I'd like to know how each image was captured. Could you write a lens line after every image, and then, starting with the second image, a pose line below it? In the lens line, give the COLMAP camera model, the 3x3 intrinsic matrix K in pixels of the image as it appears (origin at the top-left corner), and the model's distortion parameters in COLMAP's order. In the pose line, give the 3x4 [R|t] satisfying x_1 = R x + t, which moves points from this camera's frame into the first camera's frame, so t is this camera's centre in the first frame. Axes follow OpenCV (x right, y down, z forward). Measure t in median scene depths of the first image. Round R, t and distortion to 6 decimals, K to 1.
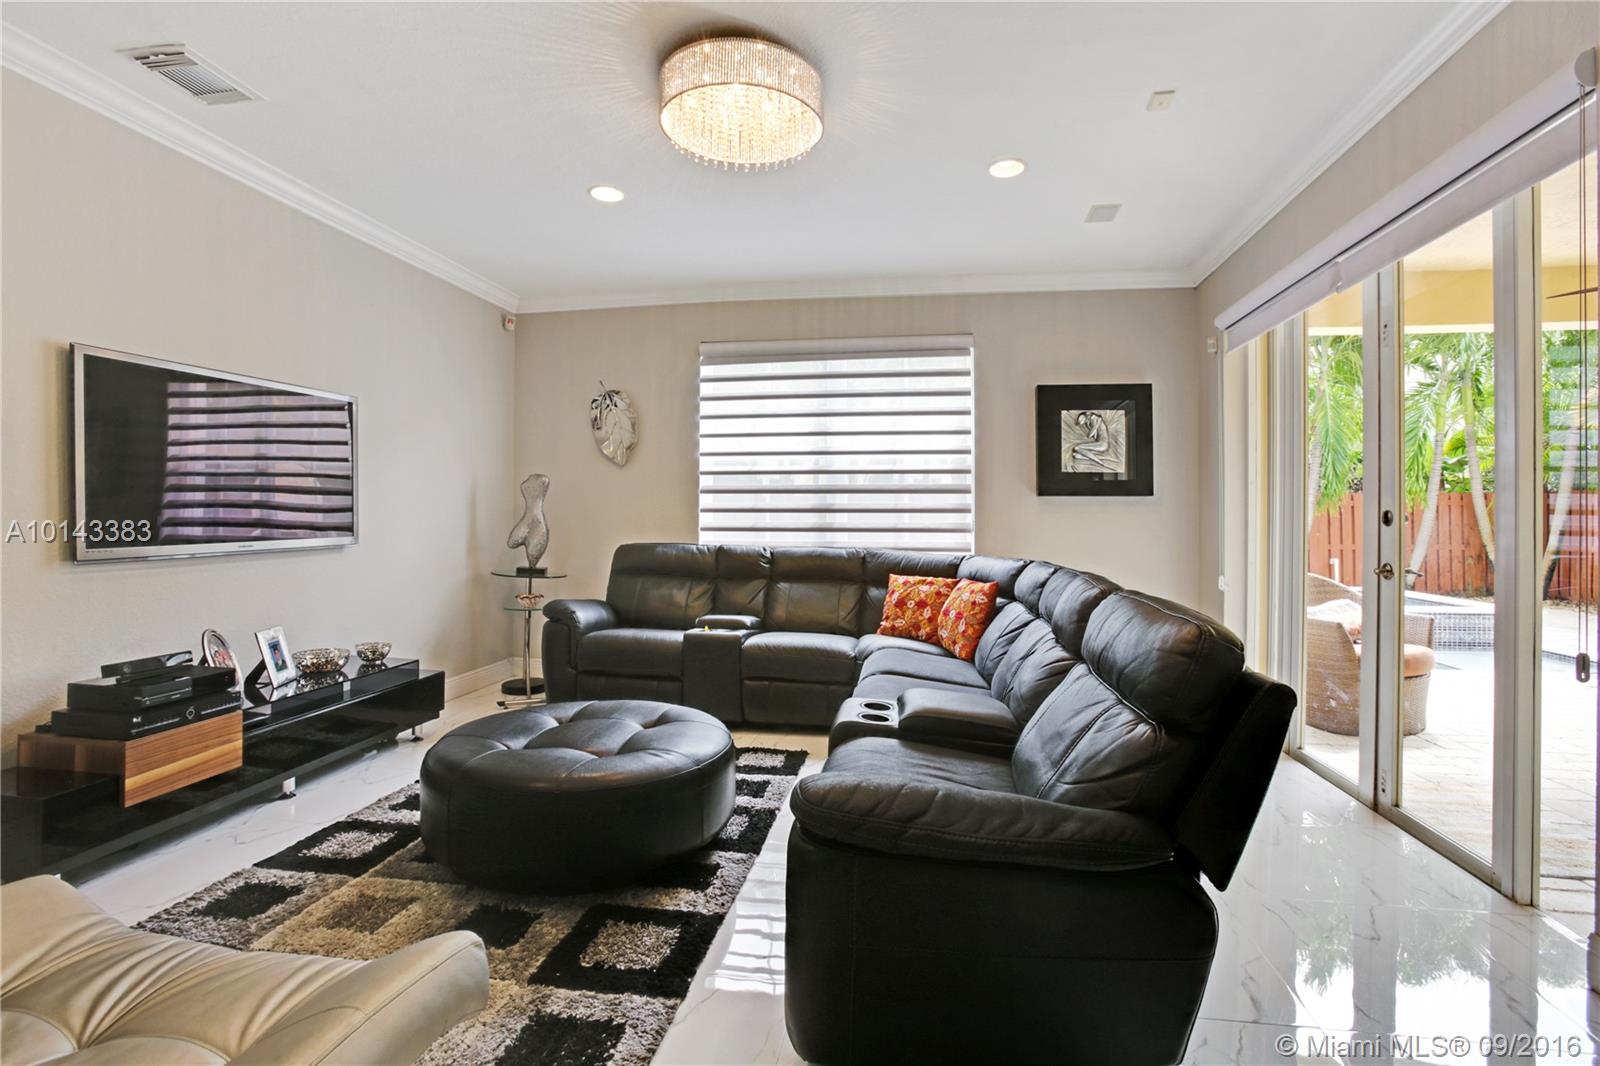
lens RADIAL K [[752.6, 0, 823.8], [0, 752.6, 518.0], [0, 0, 1]] dist [-0.059729, 0.029350]
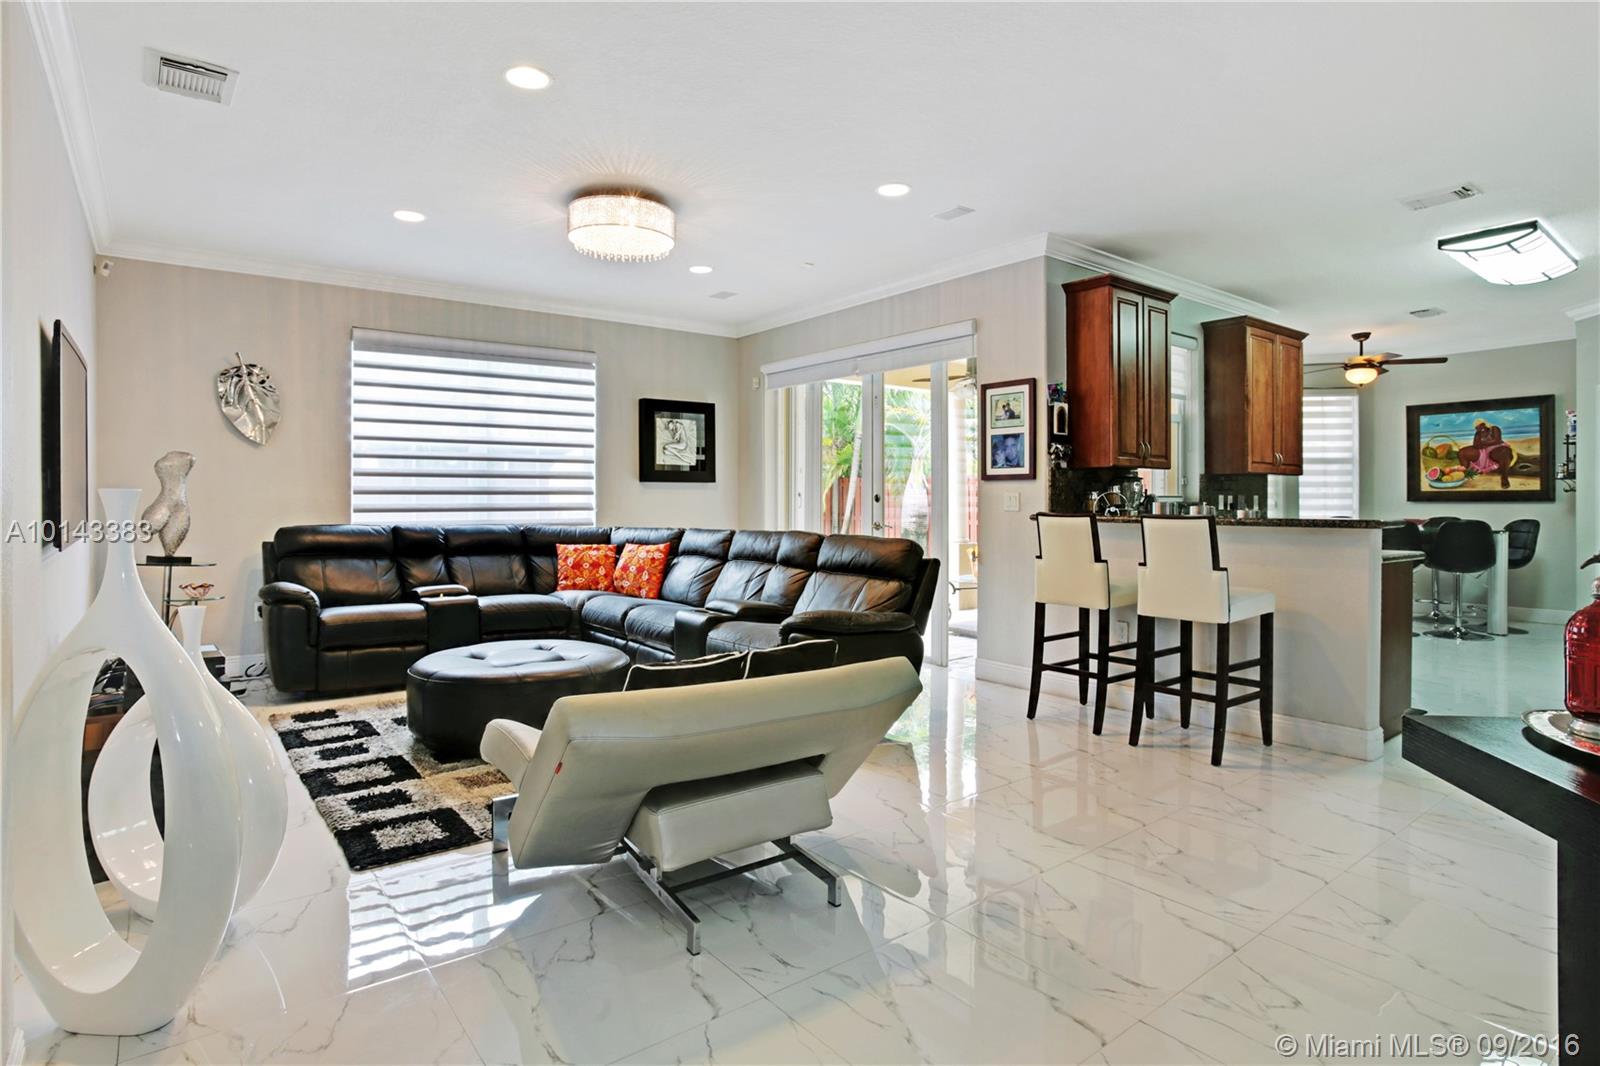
lens RADIAL K [[859.7, 0, 764.9], [0, 859.7, 512.8], [0, 0, 1]] dist [-0.027198, 0.000352]
pose [[0.719116, -0.013814, 0.694753, -0.712800], [0.002232, 0.999843, 0.017570, -0.001178], [-0.694887, -0.011085, 0.719034, -0.282611]]
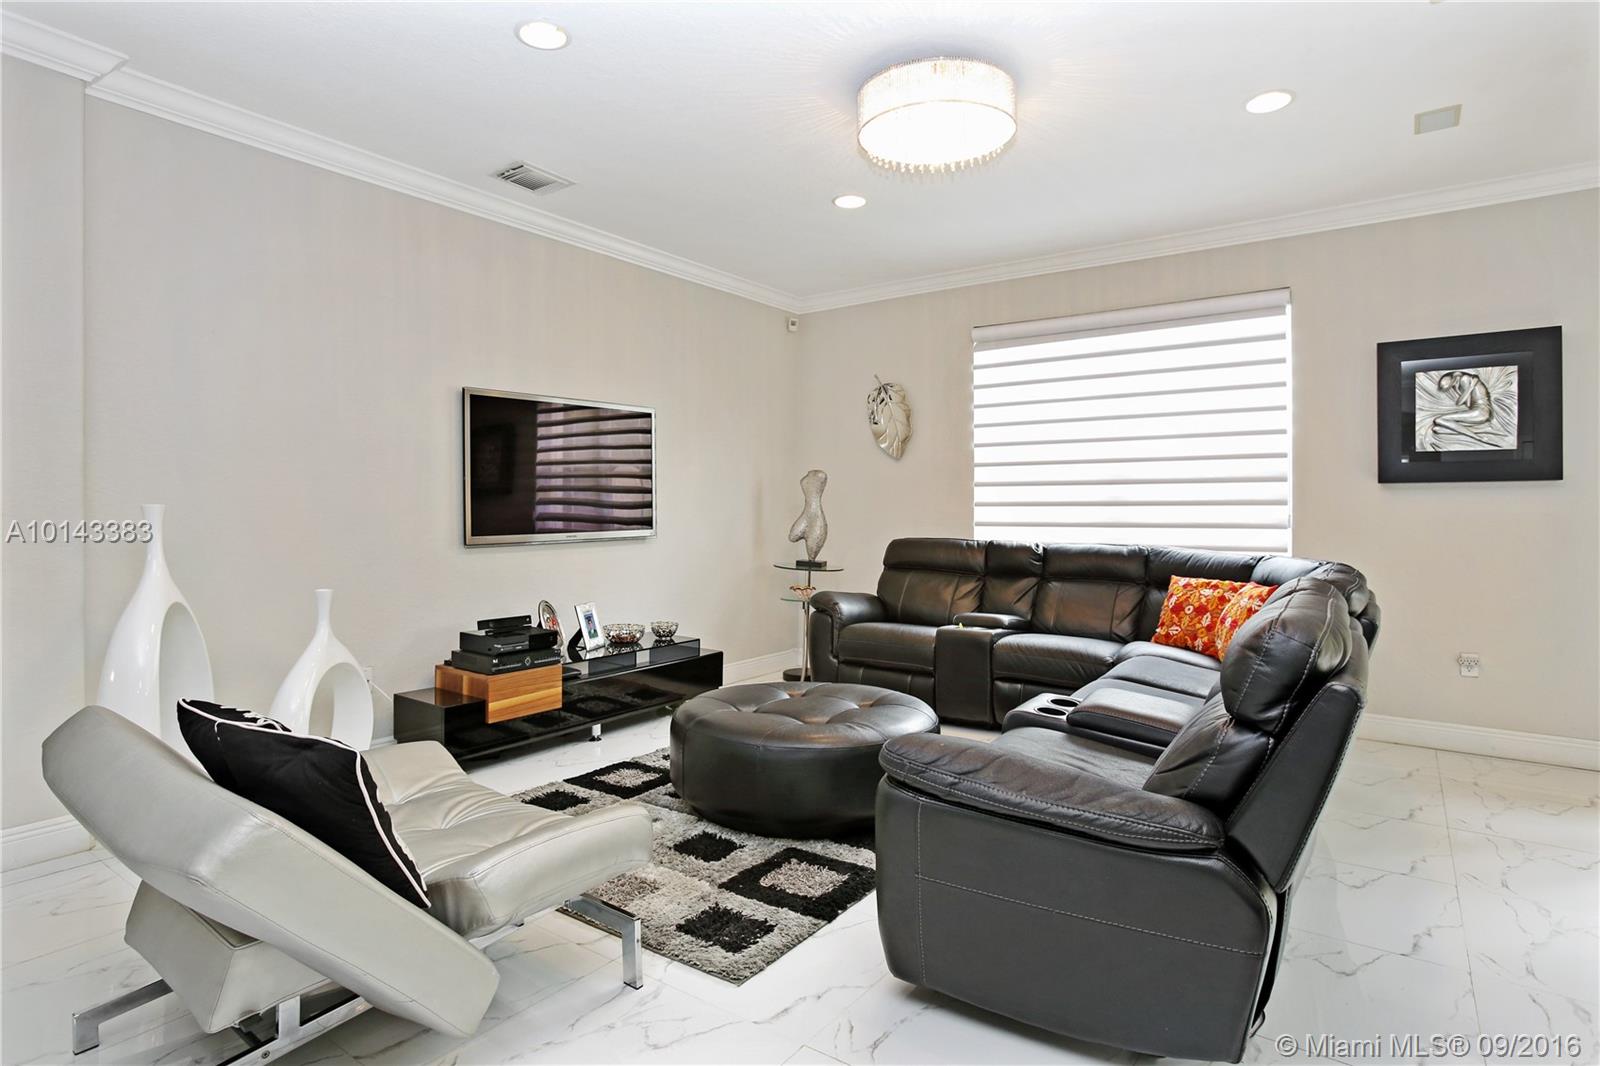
lens RADIAL K [[881.8, 0, 800.9], [0, 881.8, 516.7], [0, 0, 1]] dist [-0.082379, 0.079017]
pose [[0.891629, -0.000841, -0.452766, 0.178121], [0.003019, 0.999987, 0.004088, 0.000719], [0.452757, -0.005012, 0.891620, -0.112295]]
